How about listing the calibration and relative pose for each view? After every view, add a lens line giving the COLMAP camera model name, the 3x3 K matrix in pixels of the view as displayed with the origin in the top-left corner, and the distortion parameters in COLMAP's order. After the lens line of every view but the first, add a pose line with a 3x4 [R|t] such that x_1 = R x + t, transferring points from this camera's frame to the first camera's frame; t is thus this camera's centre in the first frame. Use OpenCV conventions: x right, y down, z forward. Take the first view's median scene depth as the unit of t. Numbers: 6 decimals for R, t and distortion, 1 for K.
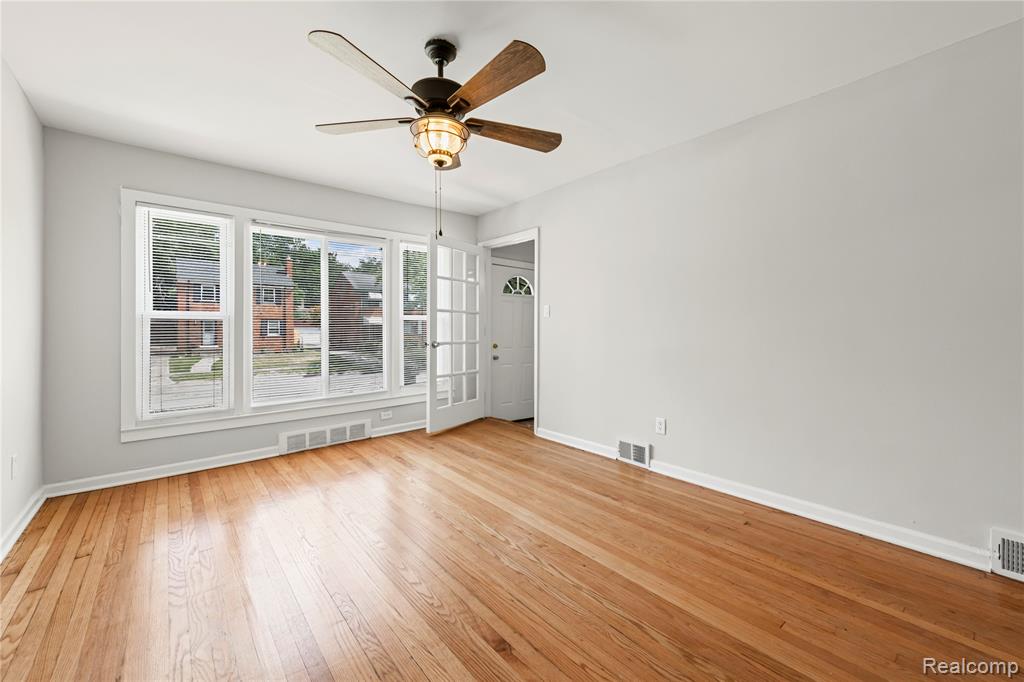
lens RADIAL K [[405.9, 0, 512.0], [0, 405.9, 341.0], [0, 0, 1]] dist [0.001346, 0.000117]
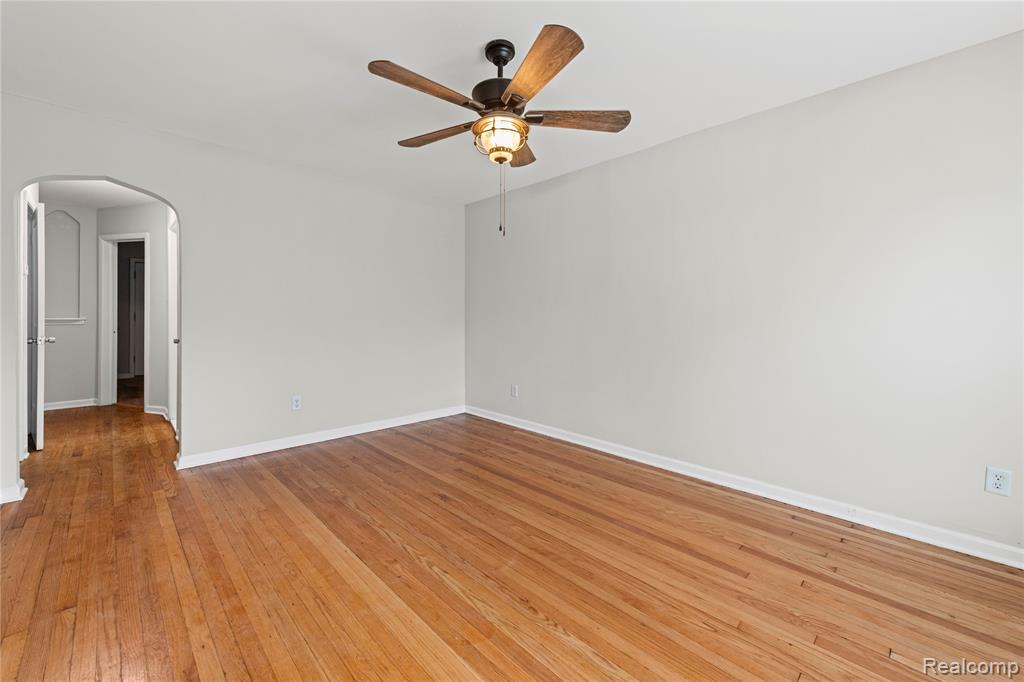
lens RADIAL K [[415.1, 0, 511.0], [0, 415.1, 314.3], [0, 0, 1]] dist [0.000560, 0.000050]
pose [[-0.997772, -0.004527, -0.066567, -0.134513], [-0.006264, 0.999645, 0.025897, -0.074880], [0.066426, 0.026256, -0.997446, 2.064893]]
